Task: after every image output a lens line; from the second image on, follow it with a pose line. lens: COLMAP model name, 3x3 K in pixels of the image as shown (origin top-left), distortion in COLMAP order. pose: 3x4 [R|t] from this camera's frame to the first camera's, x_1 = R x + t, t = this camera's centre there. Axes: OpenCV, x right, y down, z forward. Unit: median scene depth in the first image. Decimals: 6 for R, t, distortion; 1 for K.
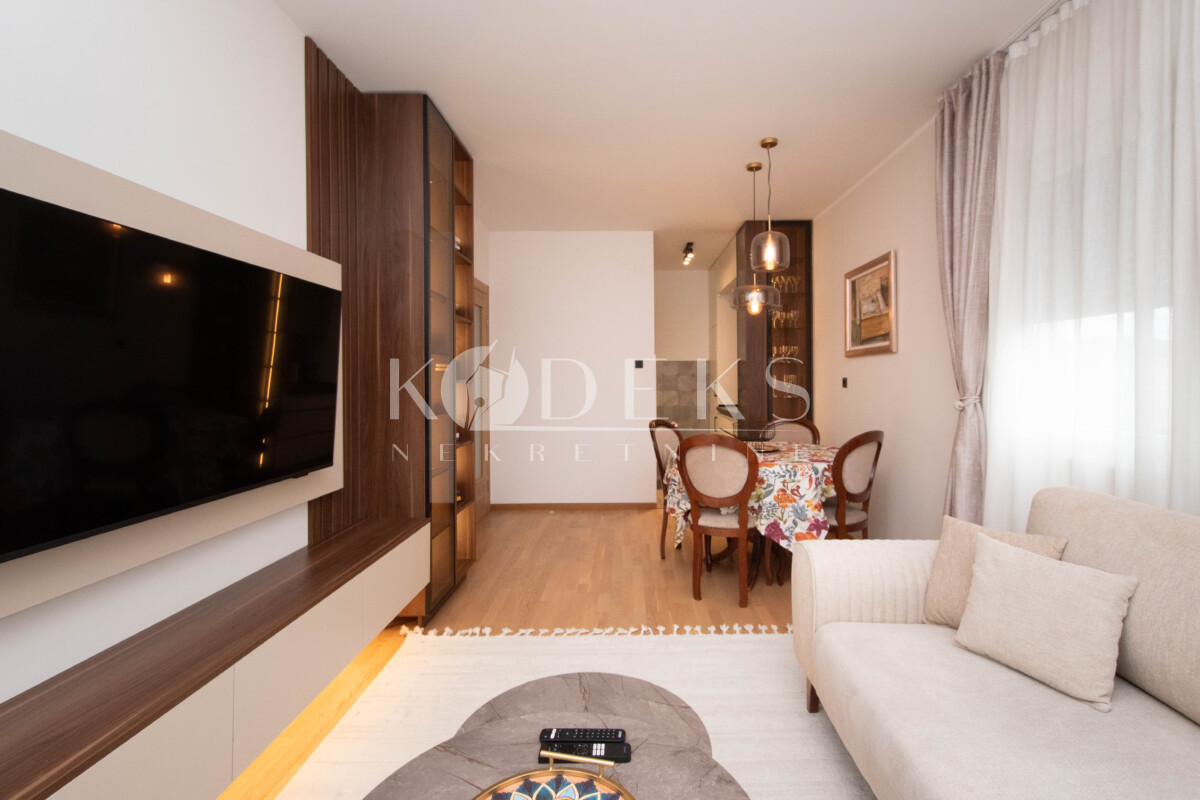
lens RADIAL K [[534.7, 0, 605.3], [0, 534.7, 382.6], [0, 0, 1]] dist [0.010113, 0.000005]
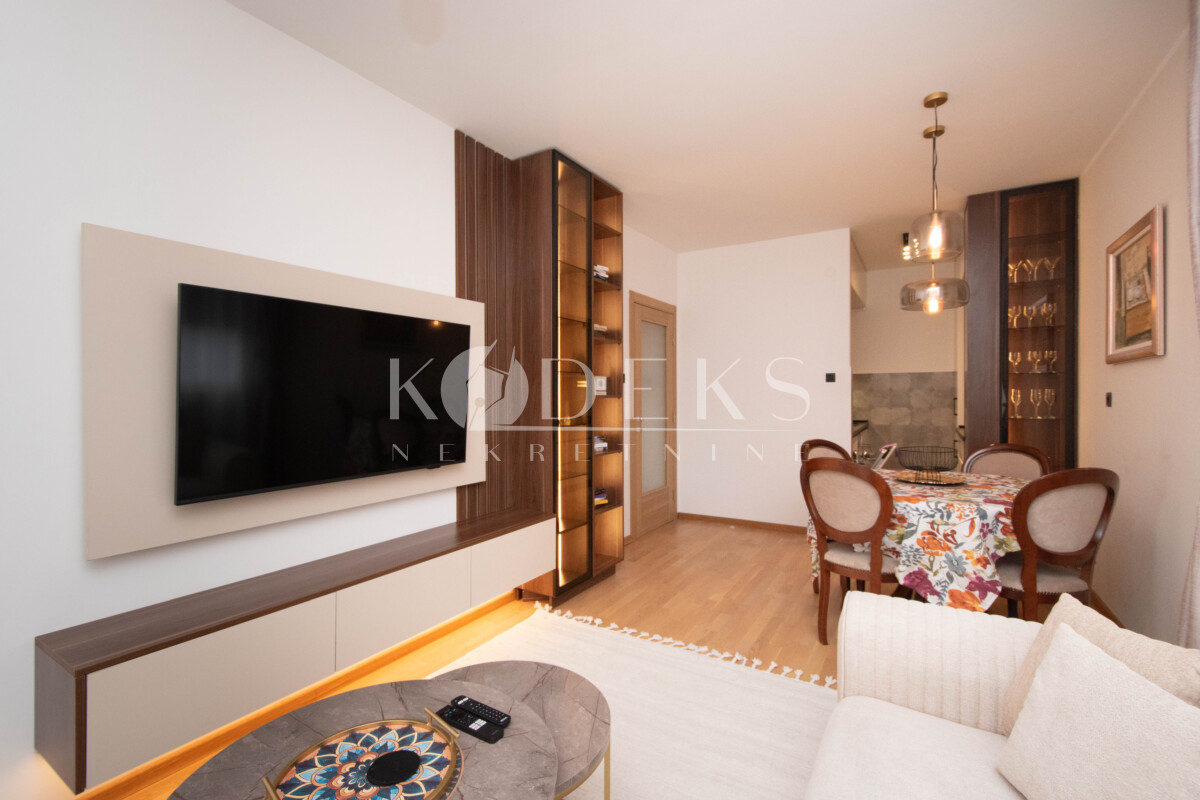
lens RADIAL K [[516.8, 0, 600.0], [0, 516.8, 400.0], [0, 0, 1]] dist [0.011033, -0.000232]
pose [[0.860106, 0.007574, -0.510058, 0.300085], [-0.004199, 0.999961, 0.007769, -0.002709], [0.510097, -0.004541, 0.860105, 0.078166]]
